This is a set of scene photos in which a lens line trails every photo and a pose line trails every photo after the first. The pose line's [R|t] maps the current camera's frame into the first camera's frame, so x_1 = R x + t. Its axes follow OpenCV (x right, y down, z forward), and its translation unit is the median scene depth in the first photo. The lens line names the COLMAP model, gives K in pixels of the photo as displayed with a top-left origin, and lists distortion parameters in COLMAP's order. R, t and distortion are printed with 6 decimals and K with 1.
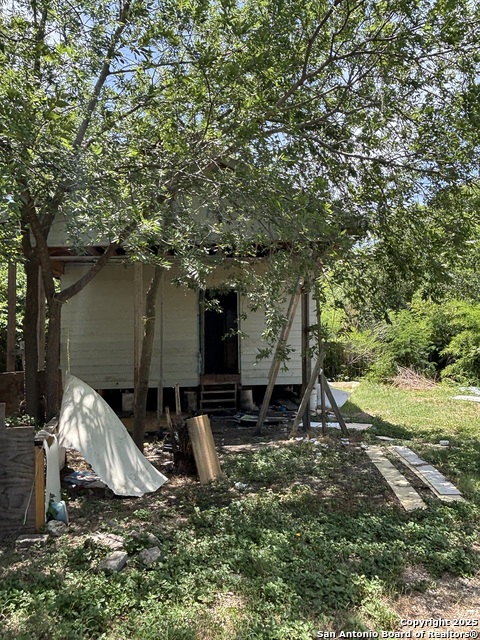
lens RADIAL K [[483.8, 0, 240.3], [0, 483.8, 320.2], [0, 0, 1]] dist [0.001656, -0.000140]
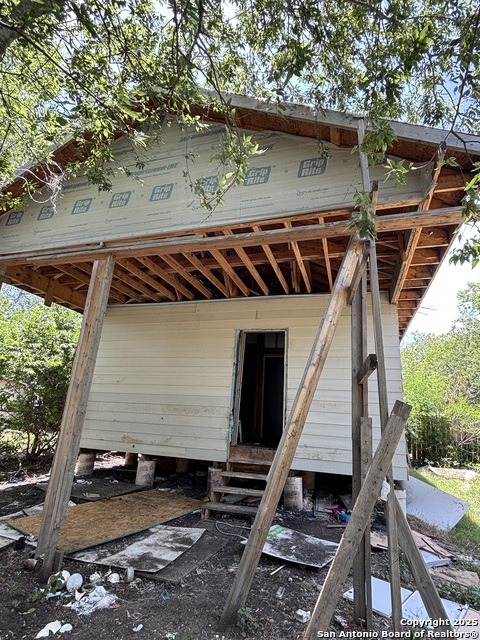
lens RADIAL K [[338.1, 0, 241.3], [0, 338.1, 319.9], [0, 0, 1]] dist [-0.022919, -0.000768]
pose [[0.947480, -0.014125, -0.319504, 0.094057], [-0.055588, 0.976545, -0.208015, 0.032543], [0.314948, 0.214850, 0.924471, 0.488907]]
